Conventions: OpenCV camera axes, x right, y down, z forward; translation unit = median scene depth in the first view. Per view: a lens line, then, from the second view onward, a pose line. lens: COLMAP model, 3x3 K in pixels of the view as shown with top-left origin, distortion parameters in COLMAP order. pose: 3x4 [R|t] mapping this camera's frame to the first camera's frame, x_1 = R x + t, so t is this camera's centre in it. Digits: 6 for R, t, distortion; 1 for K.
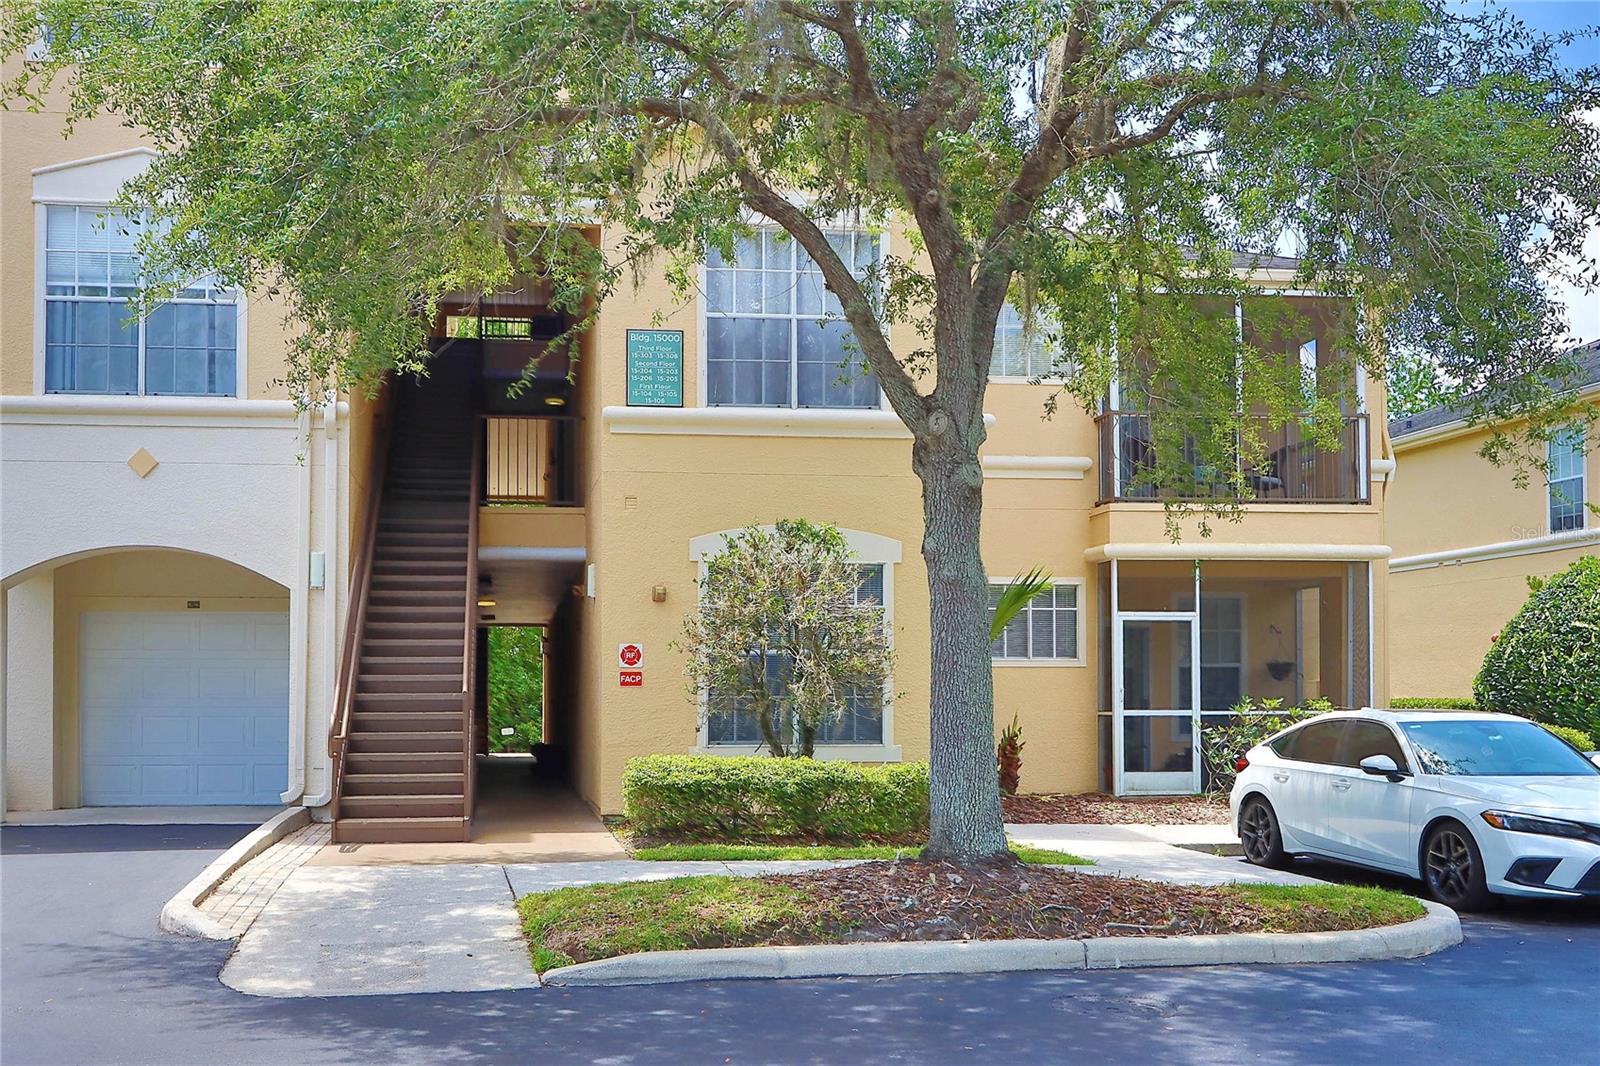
lens RADIAL K [[1729.2, 0, 746.2], [0, 1729.2, 650.4], [0, 0, 1]] dist [0.012624, 0.000000]
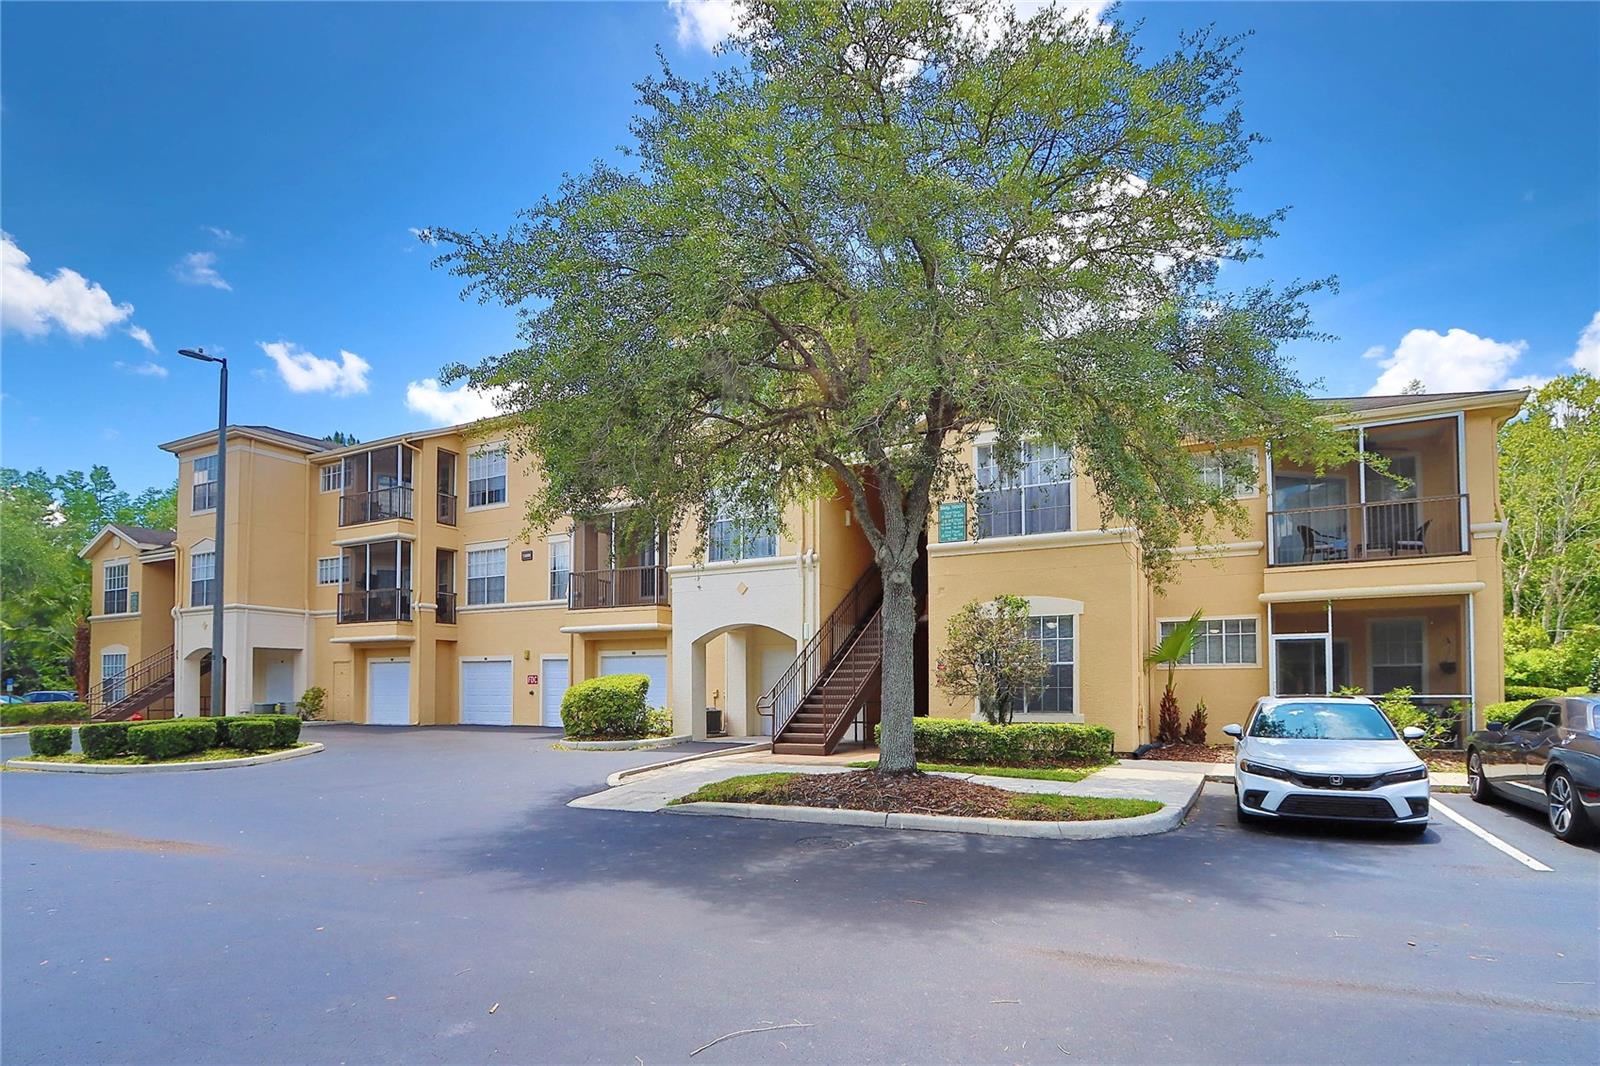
lens RADIAL K [[888.9, 0, 822.6], [0, 888.9, 653.5], [0, 0, 1]] dist [-0.003117, 0.000847]
pose [[0.812115, -0.024285, -0.582992, 0.416309], [0.018332, 0.999702, -0.016105, 0.001503], [0.583210, 0.002392, 0.812318, 0.084042]]
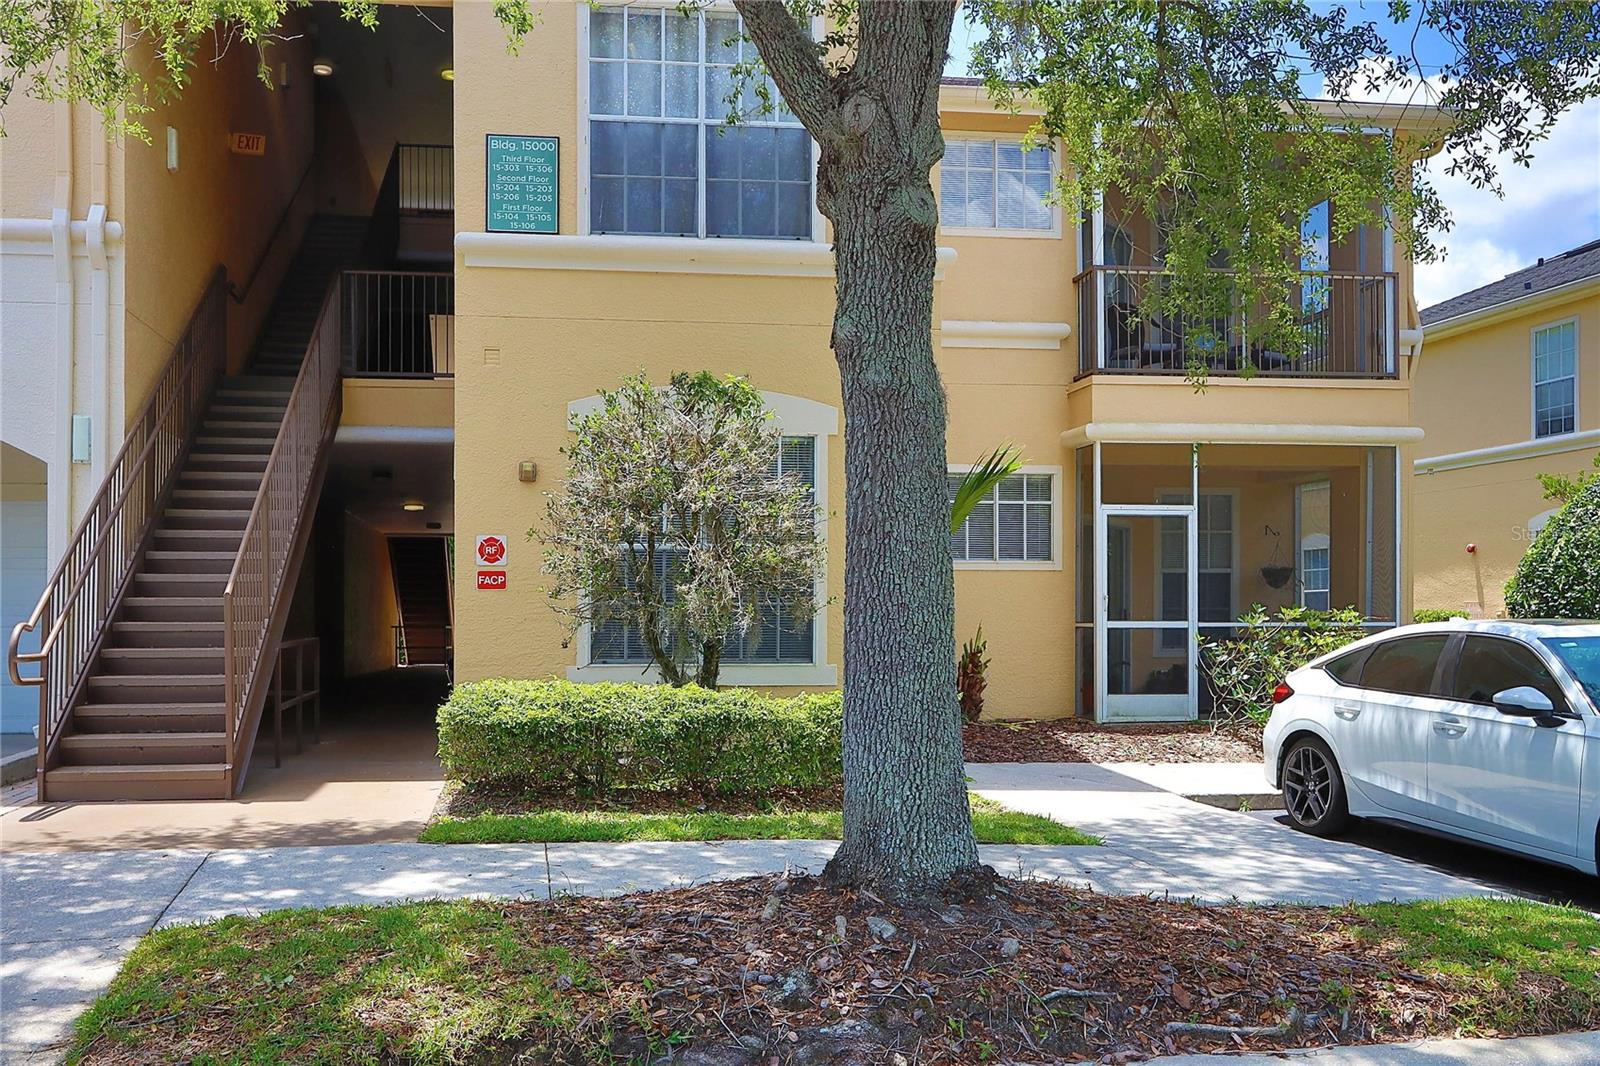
lens RADIAL K [[1451.7, 0, 731.0], [0, 1451.7, 602.5], [0, 0, 1]] dist [-0.000357, 0.000000]
pose [[0.999957, 0.001678, -0.009149, 0.047822], [-0.001488, 0.999784, 0.020716, 0.012661], [0.009182, -0.020701, 0.999744, 0.337767]]
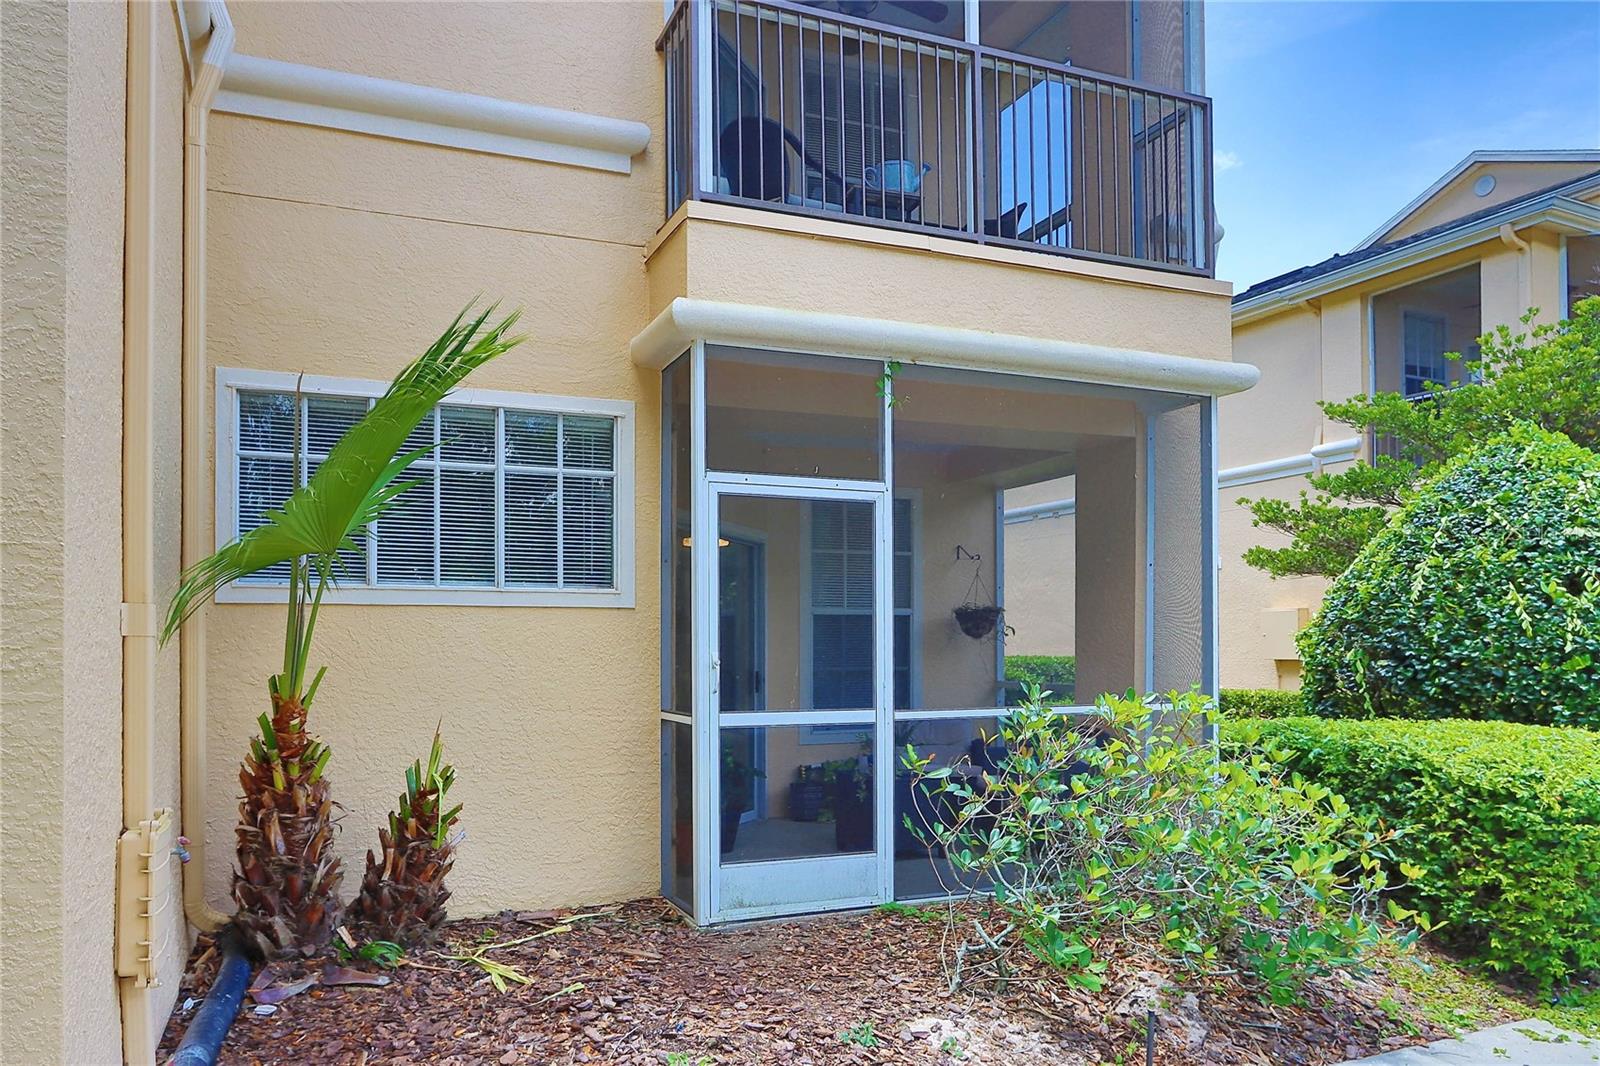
lens RADIAL K [[1089.7, 0, 720.6], [0, 1089.7, 622.4], [0, 0, 1]] dist [-0.006371, -0.000235]
pose [[0.974305, 0.006309, 0.225144, 0.186366], [-0.008337, 0.999933, 0.008057, 0.012787], [-0.225078, -0.009727, 0.974292, 0.869891]]
